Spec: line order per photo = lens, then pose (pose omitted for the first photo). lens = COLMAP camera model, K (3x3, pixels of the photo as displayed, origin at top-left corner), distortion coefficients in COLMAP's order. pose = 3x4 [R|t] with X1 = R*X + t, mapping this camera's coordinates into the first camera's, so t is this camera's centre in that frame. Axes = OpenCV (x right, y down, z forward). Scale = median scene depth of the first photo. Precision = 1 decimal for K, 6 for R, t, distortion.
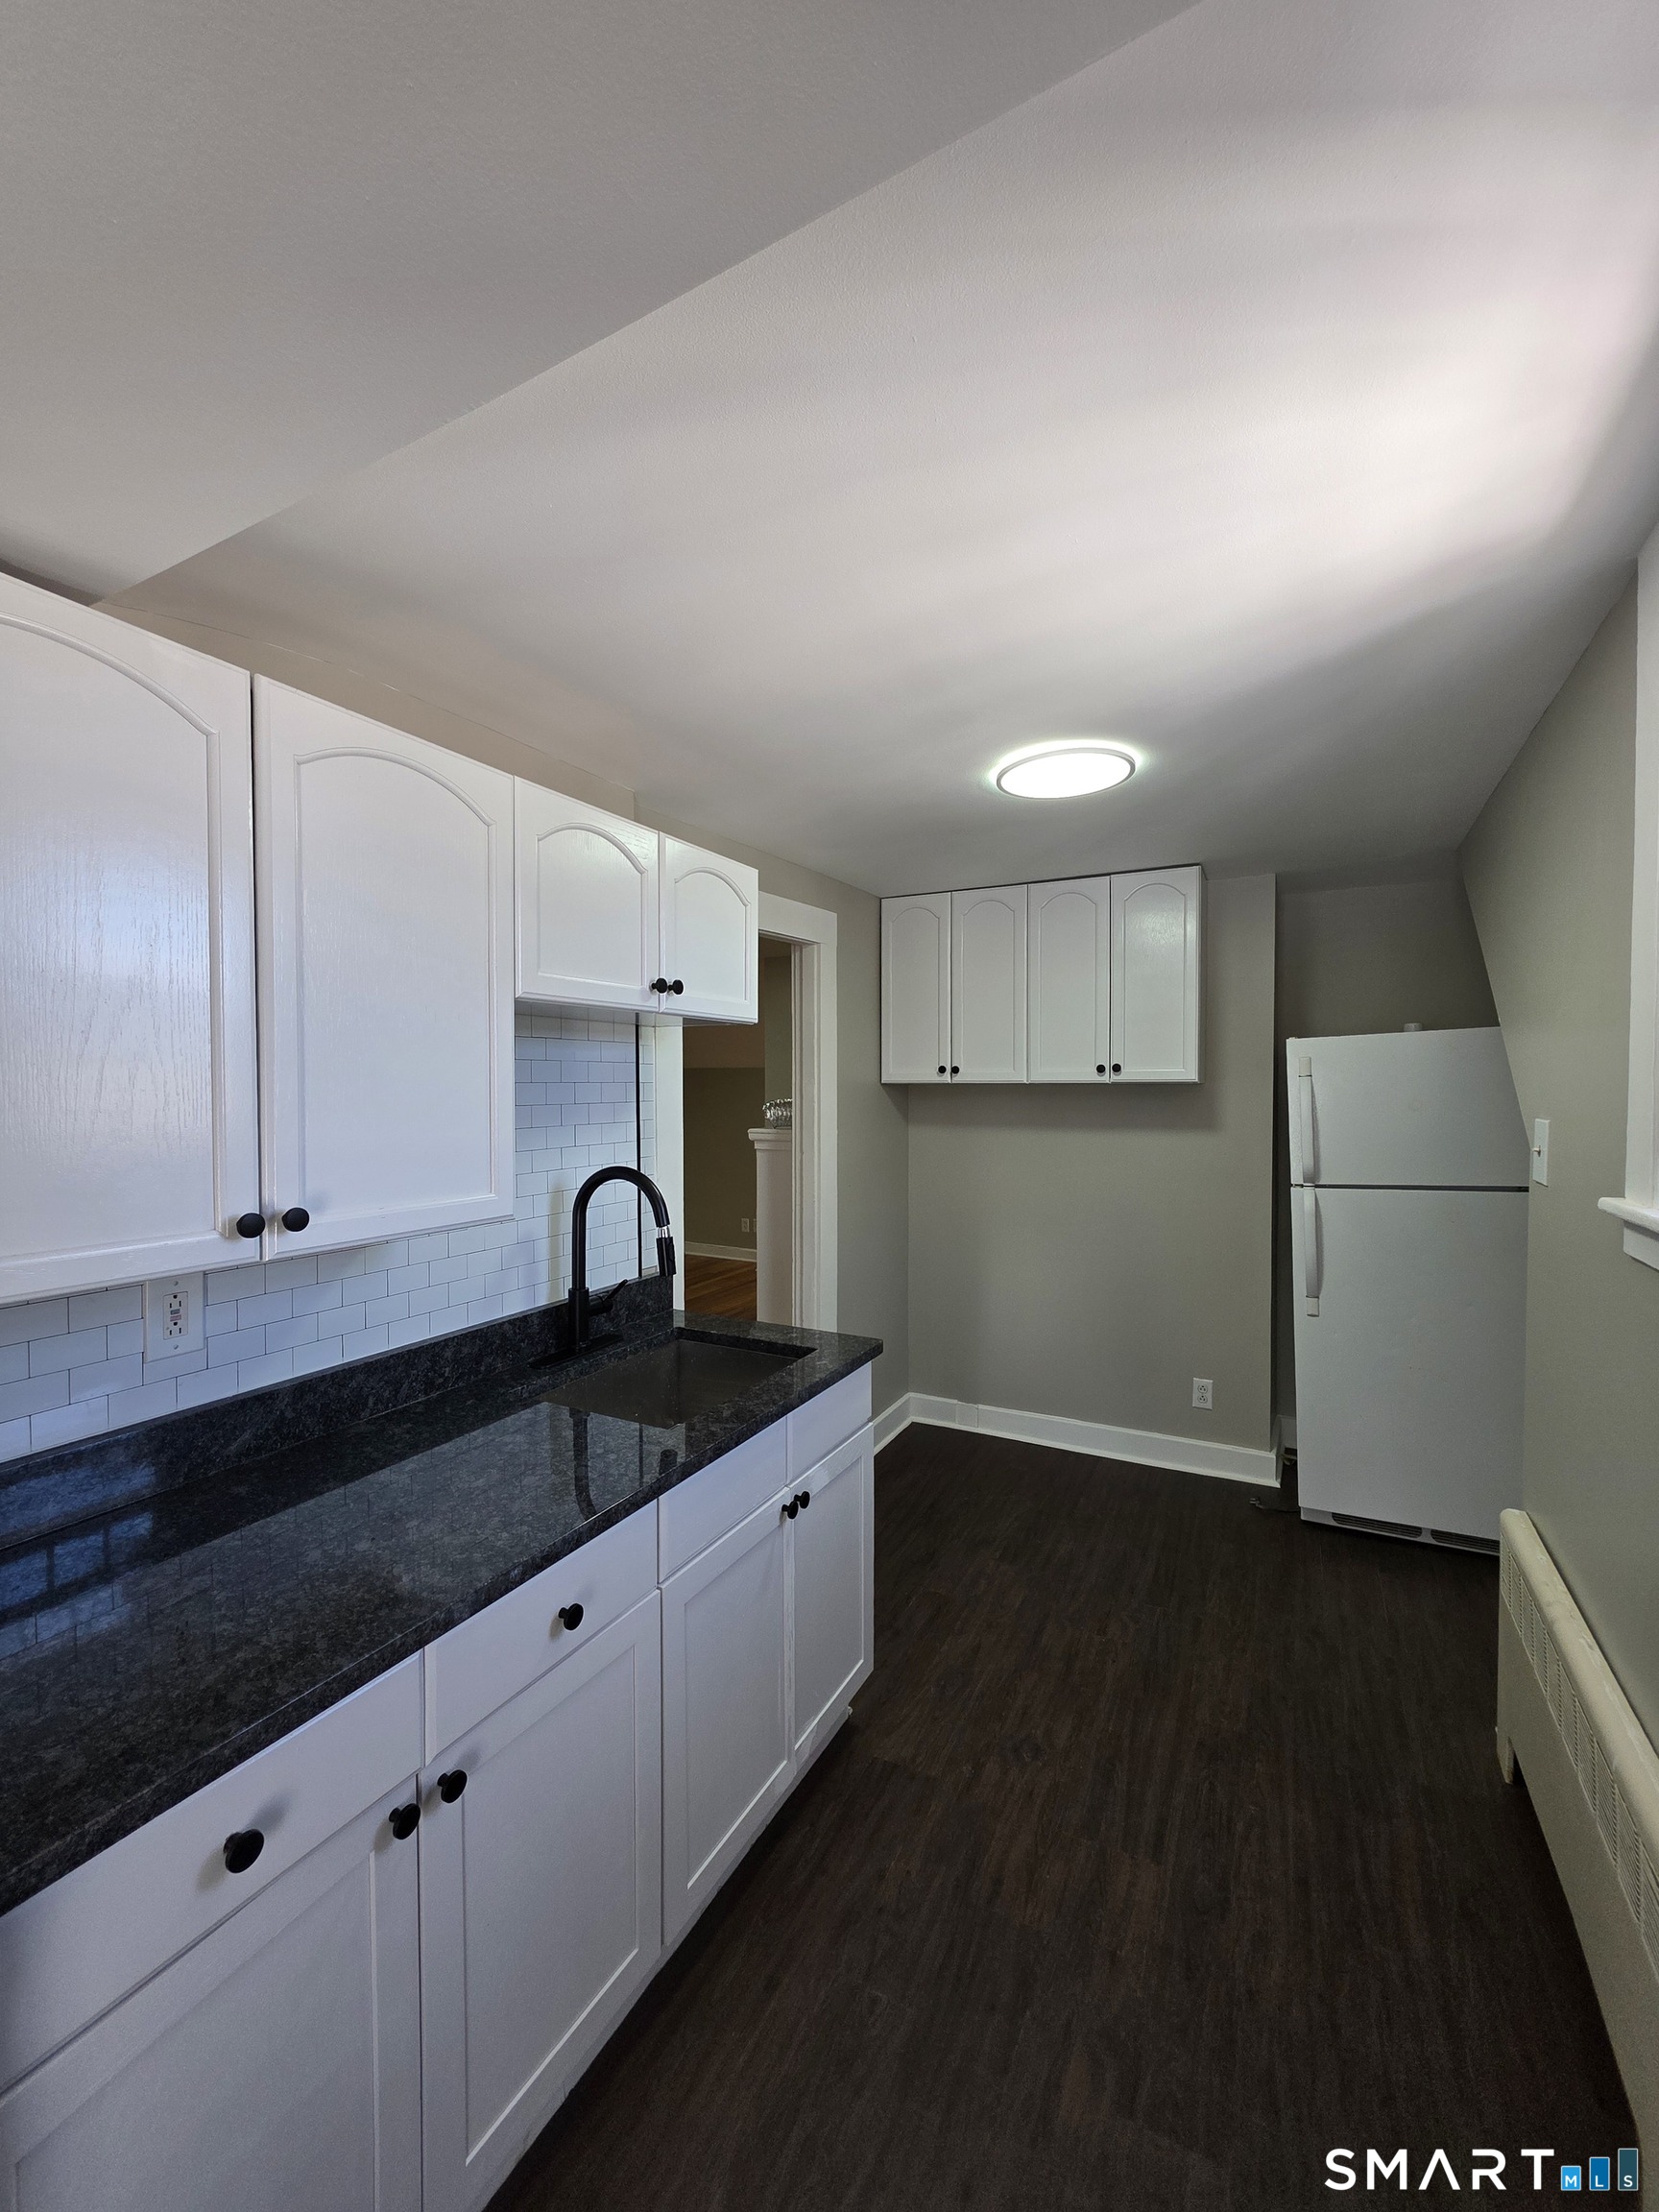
lens RADIAL K [[886.0, 0, 833.2], [0, 886.0, 1106.2], [0, 0, 1]] dist [-0.003519, 0.001723]
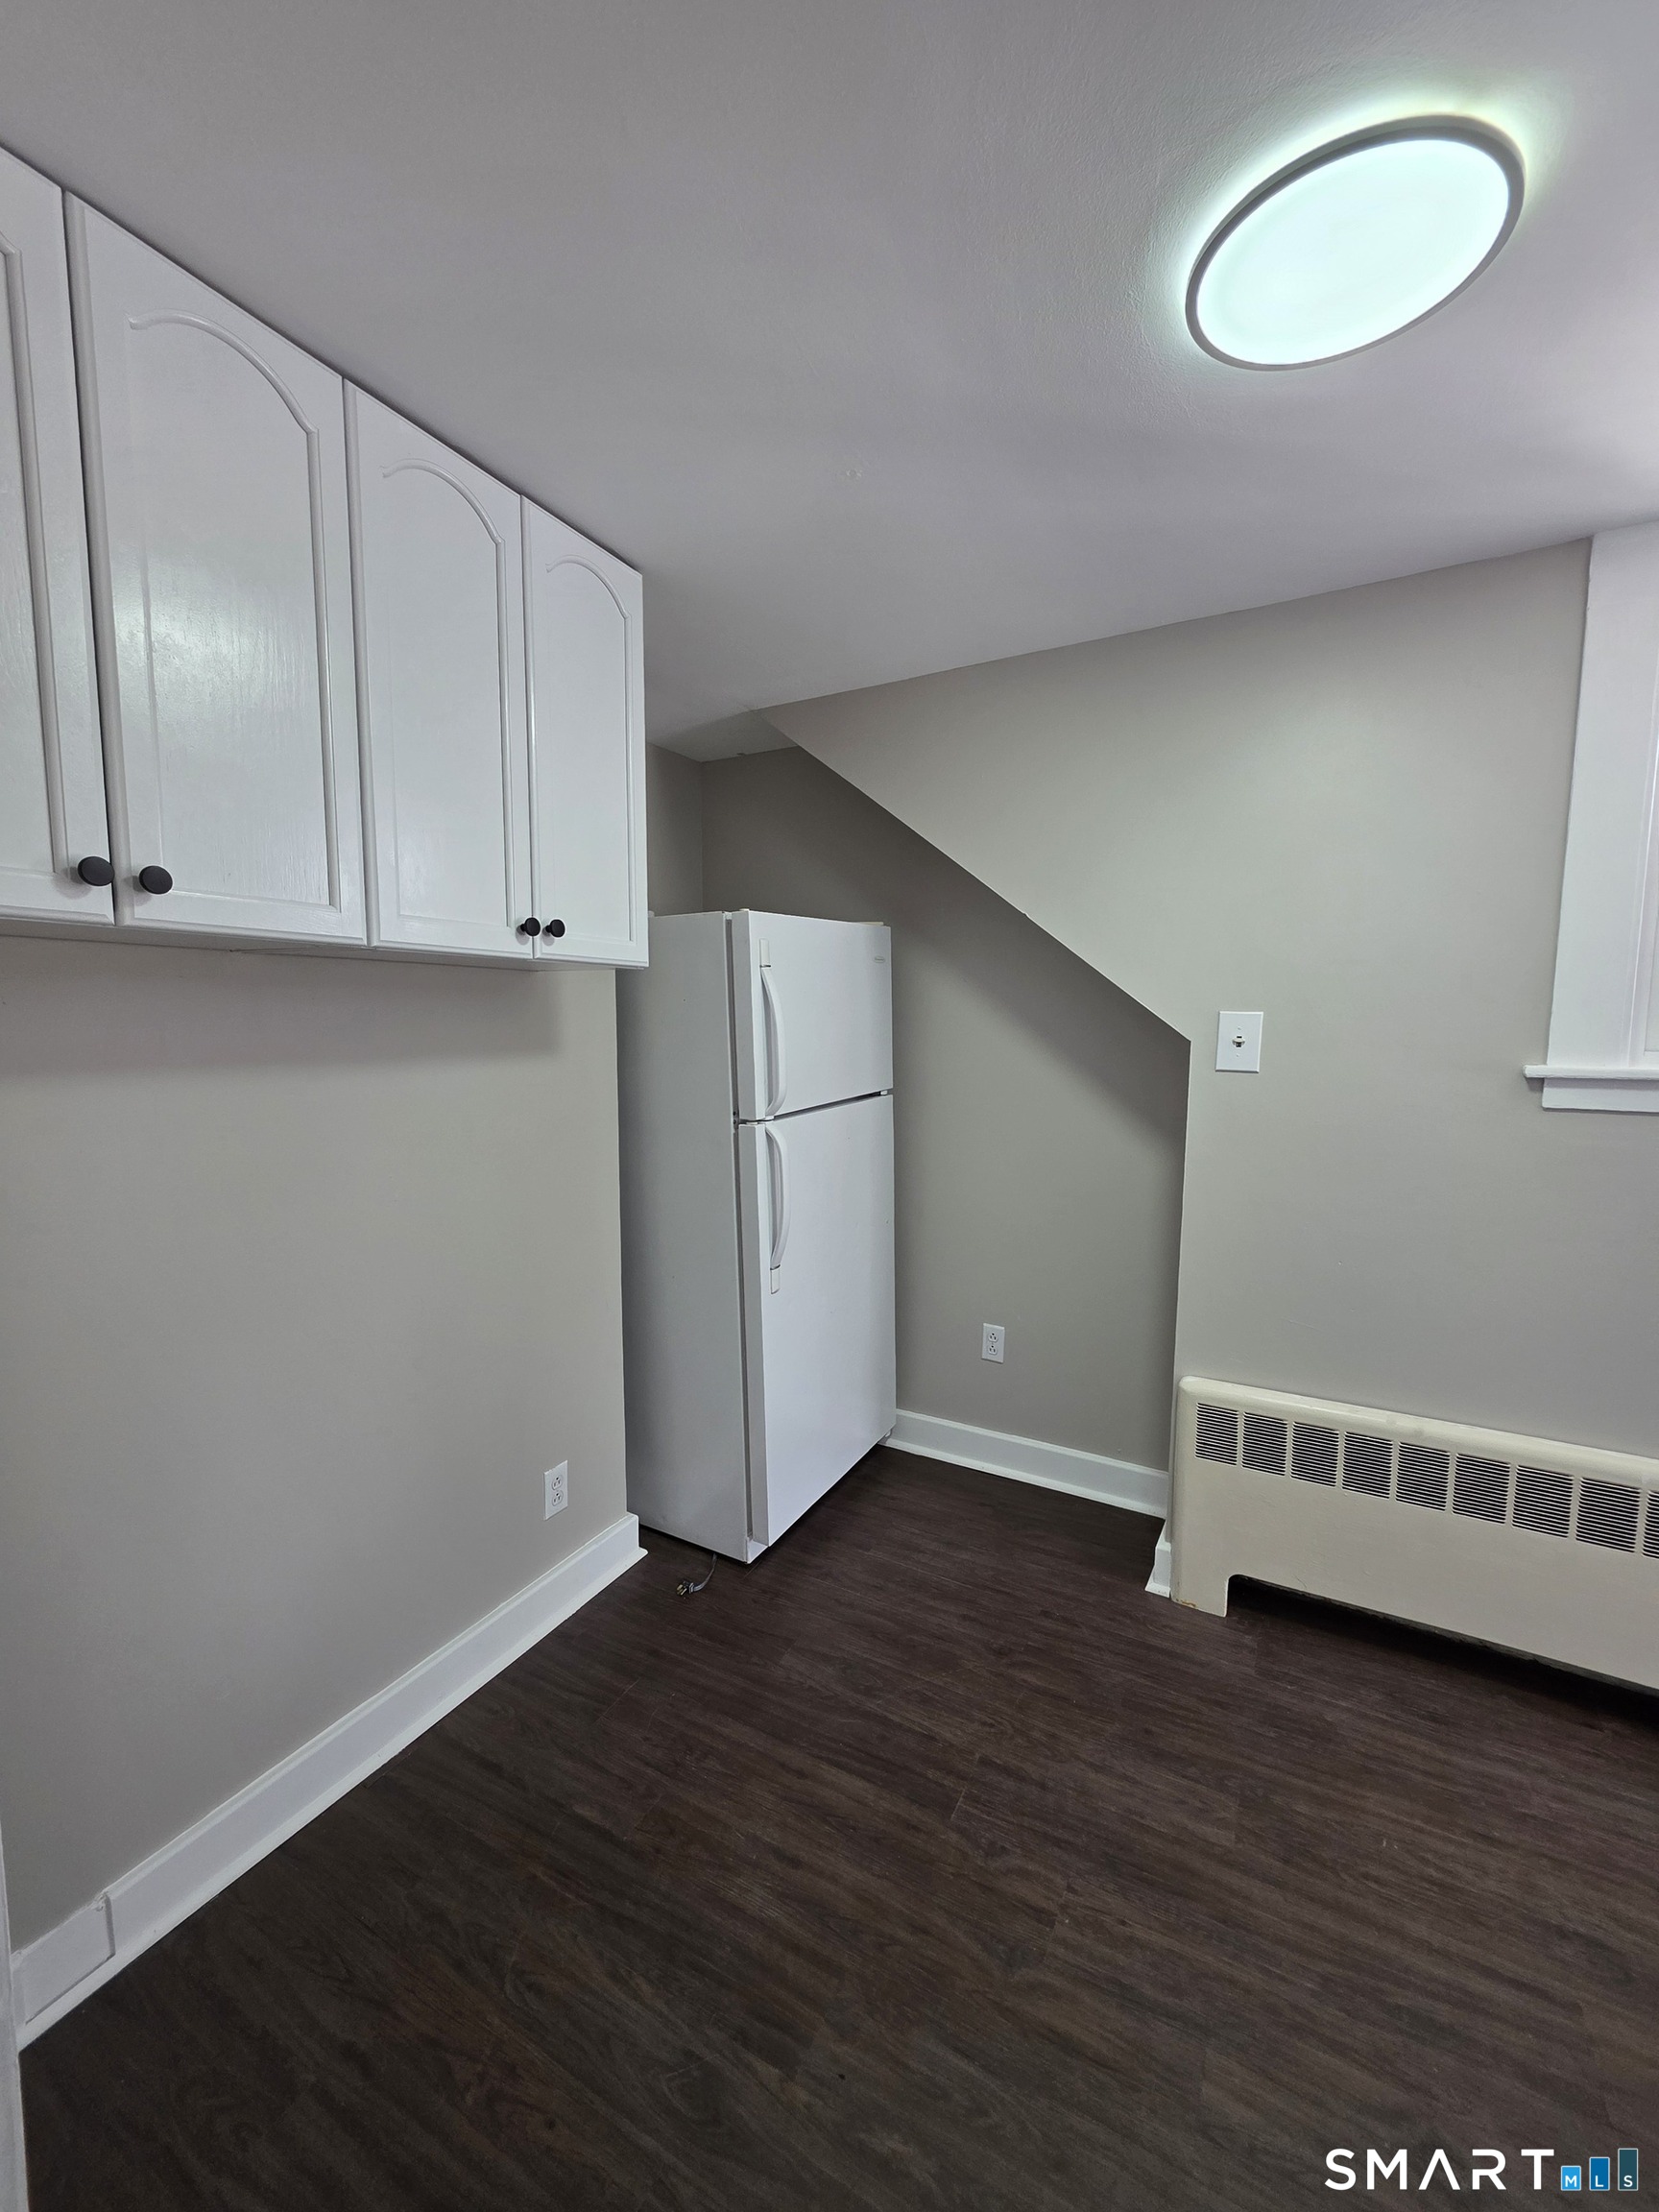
lens RADIAL K [[886.0, 0, 833.1], [0, 886.0, 1111.8], [0, 0, 1]] dist [-0.003519, 0.001723]
pose [[0.026526, -0.099422, 0.994692, -0.262310], [0.022188, 0.994855, 0.098846, 0.018649], [-0.999402, 0.019449, 0.028596, 1.331943]]
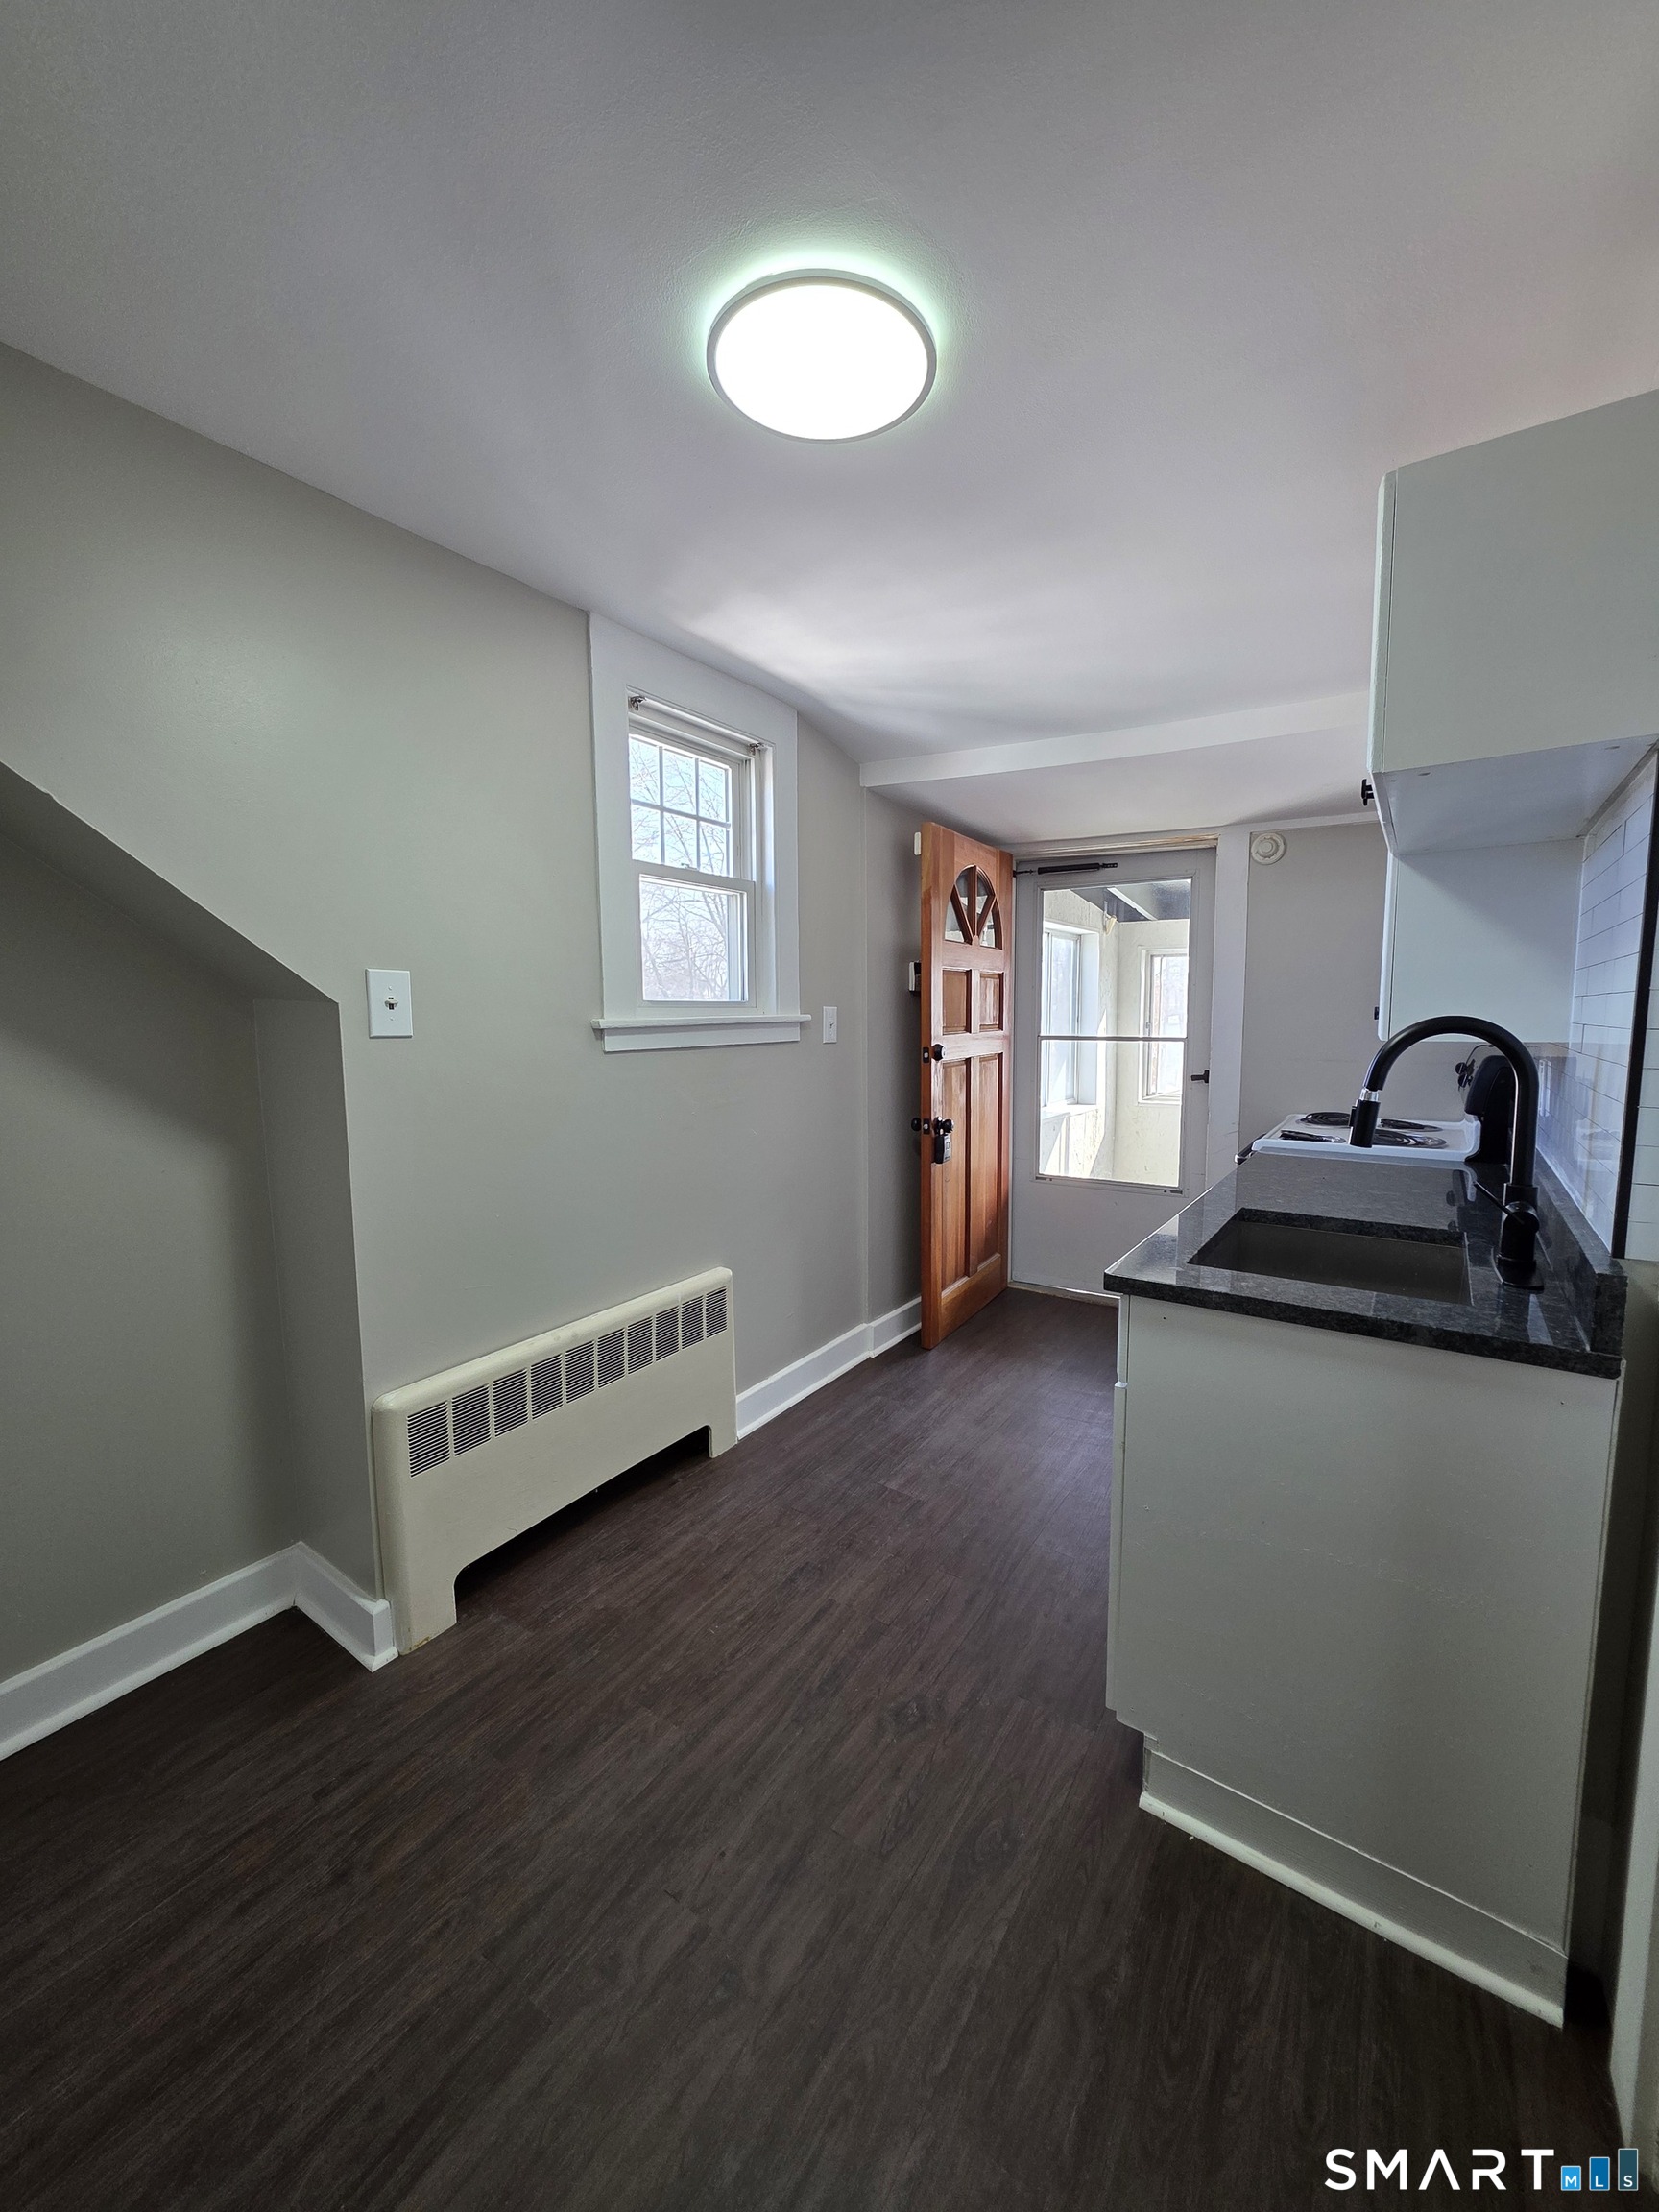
lens RADIAL K [[886.0, 0, 839.0], [0, 886.0, 1103.5], [0, 0, 1]] dist [-0.003519, 0.001723]
pose [[-0.995057, -0.001504, 0.099296, 0.201521], [0.011704, 0.991141, 0.132297, 0.035620], [-0.098616, 0.132806, -0.986224, 1.740831]]
